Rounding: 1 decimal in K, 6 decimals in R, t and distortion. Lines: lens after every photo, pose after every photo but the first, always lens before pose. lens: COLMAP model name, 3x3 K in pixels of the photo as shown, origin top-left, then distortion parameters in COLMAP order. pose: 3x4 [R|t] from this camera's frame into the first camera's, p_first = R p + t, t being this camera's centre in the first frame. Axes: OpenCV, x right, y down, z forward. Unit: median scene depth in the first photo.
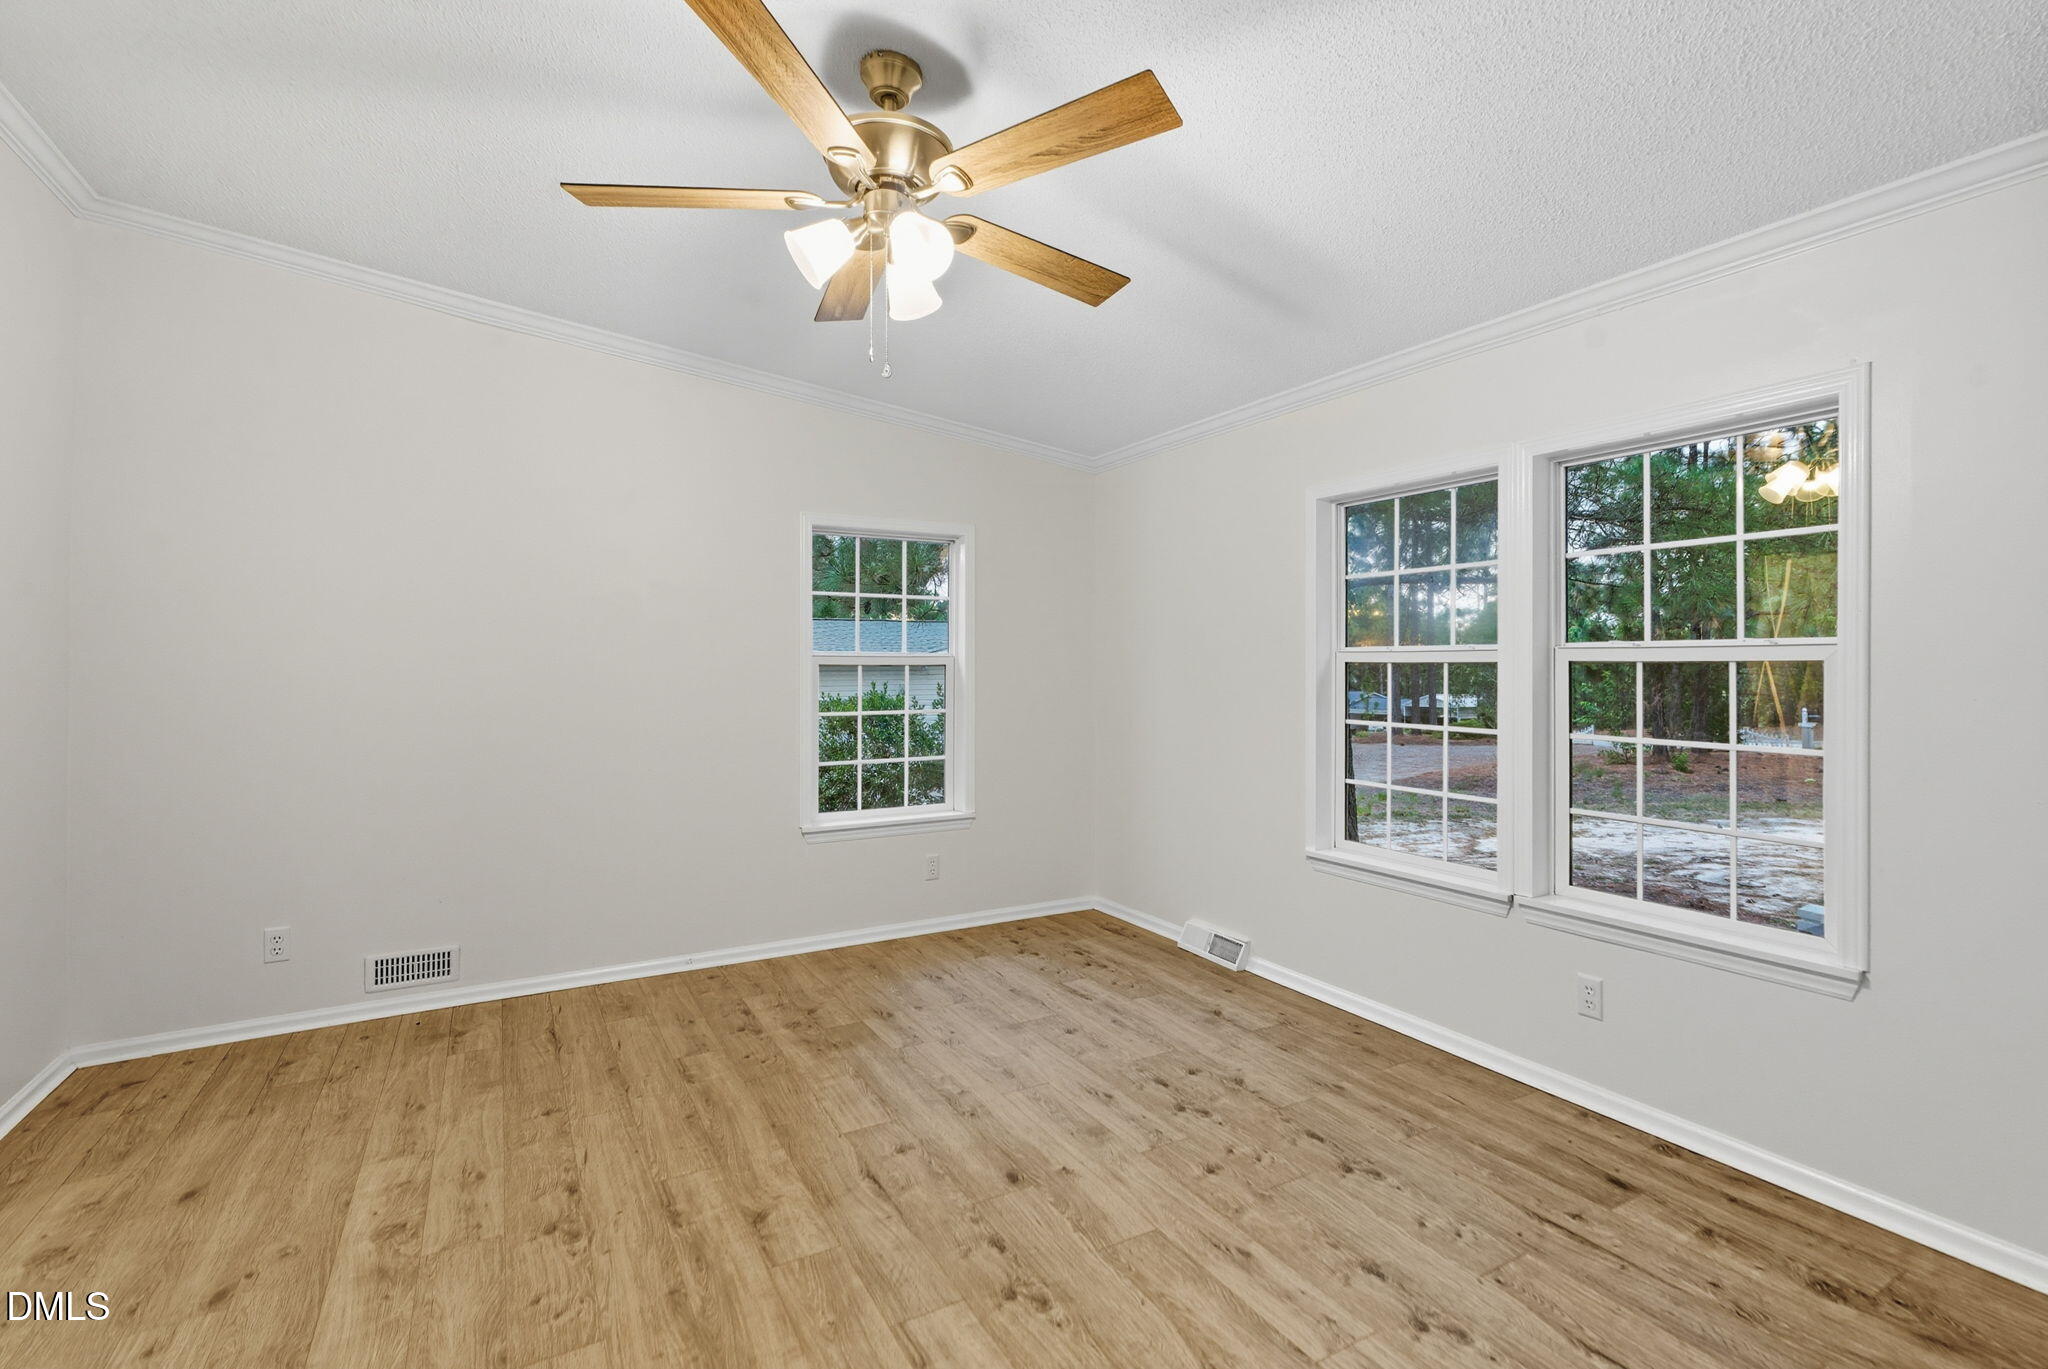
lens RADIAL K [[958.2, 0, 1035.6], [0, 958.2, 663.1], [0, 0, 1]] dist [-0.001343, 0.000439]
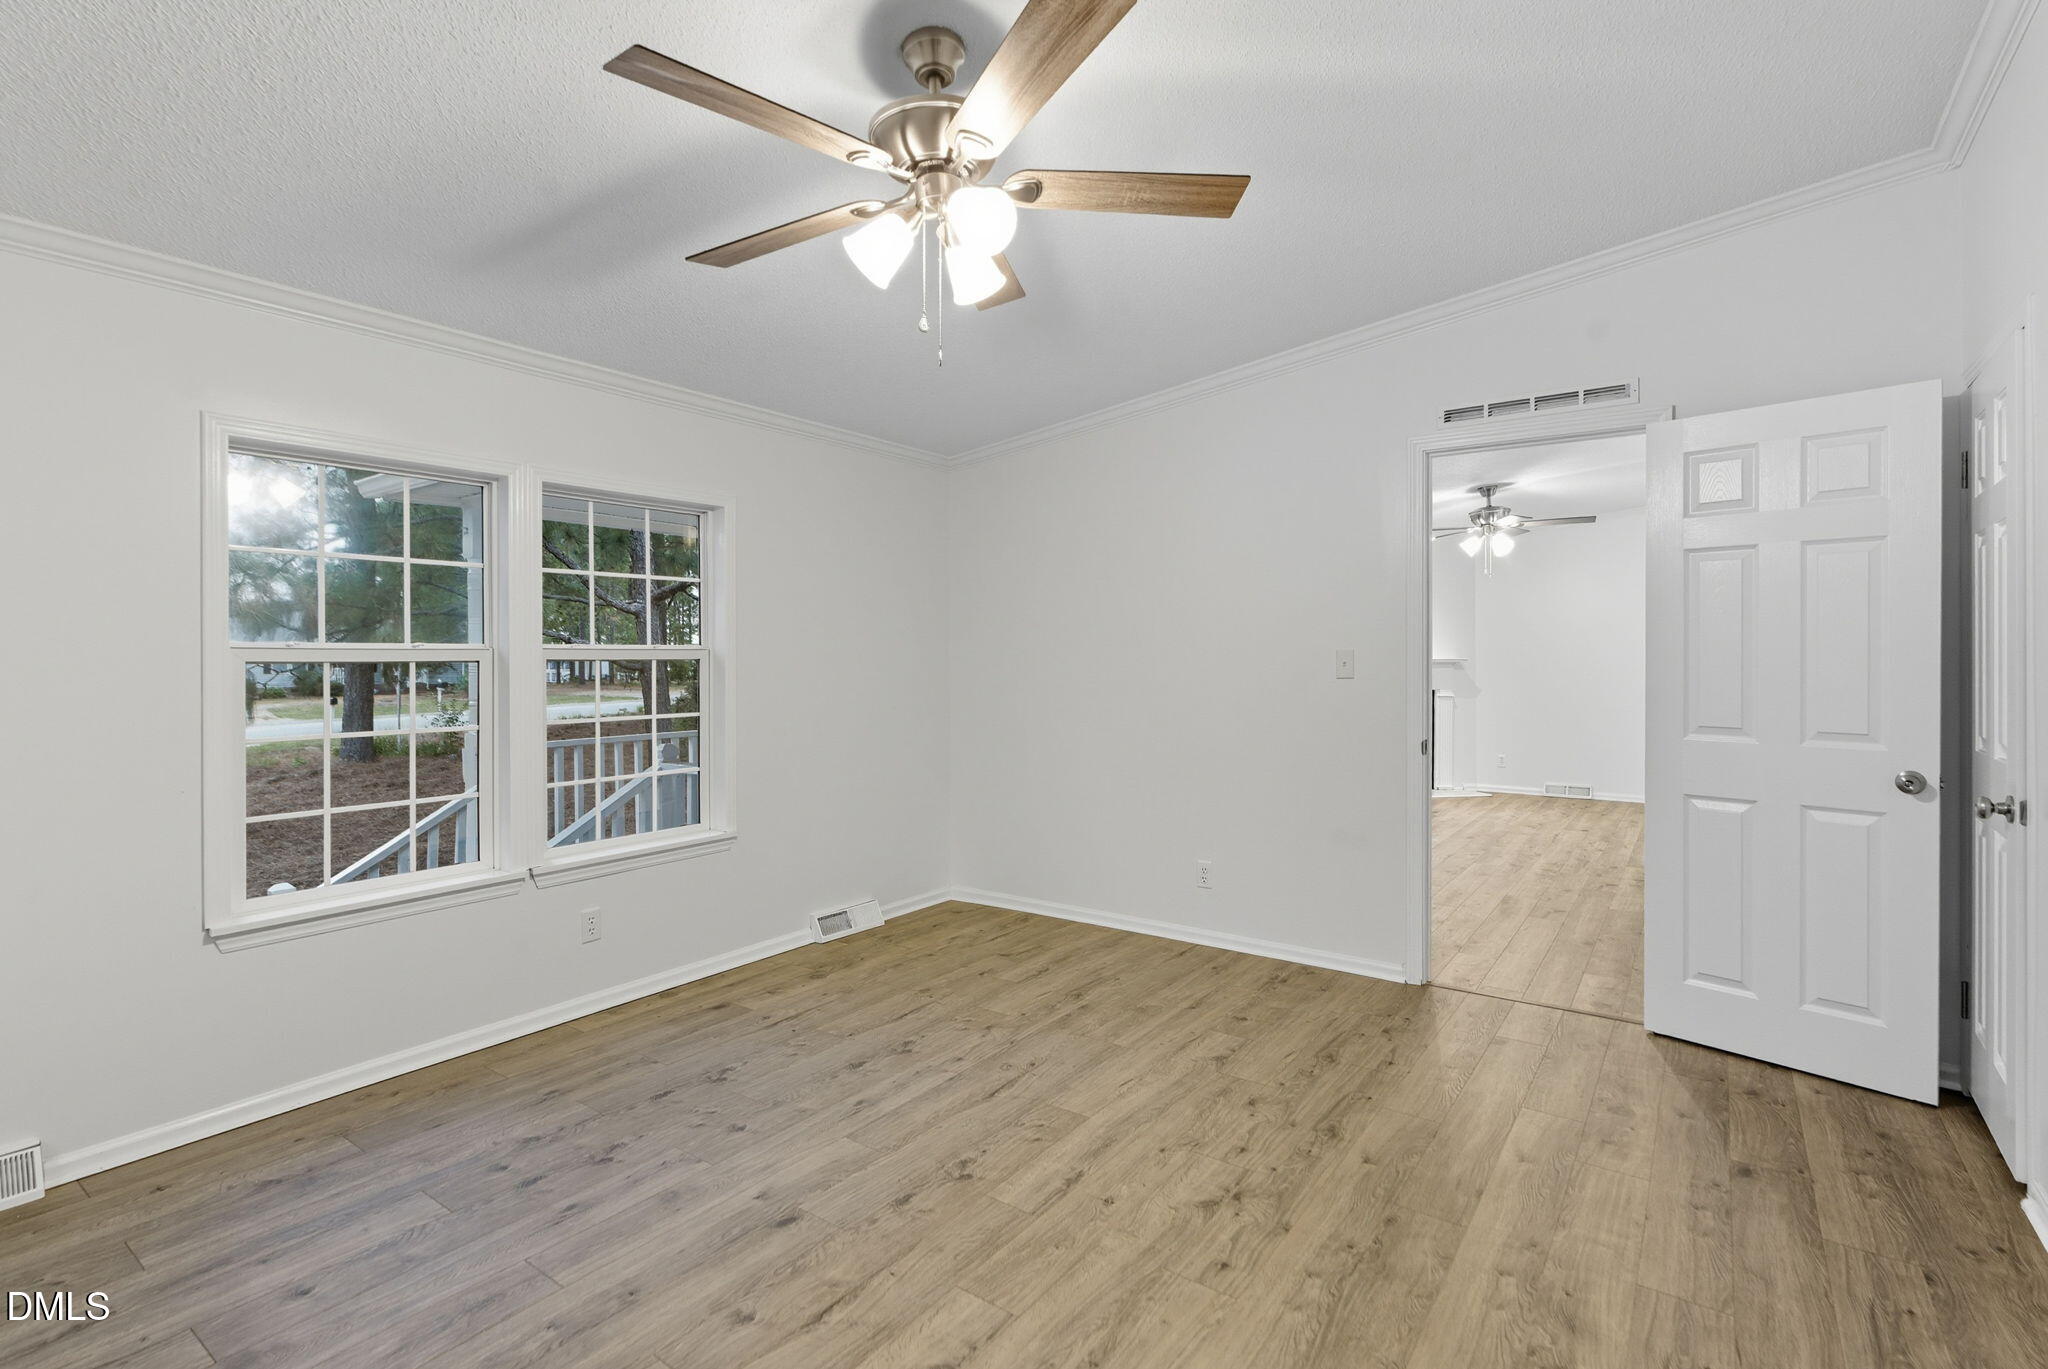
lens RADIAL K [[958.2, 0, 1035.6], [0, 958.2, 663.1], [0, 0, 1]] dist [-0.001343, 0.000439]
pose [[-0.416657, -0.001441, 0.909063, -0.920501], [0.009464, 0.999938, 0.005923, 0.000172], [-0.909015, 0.011072, -0.416617, 1.117614]]
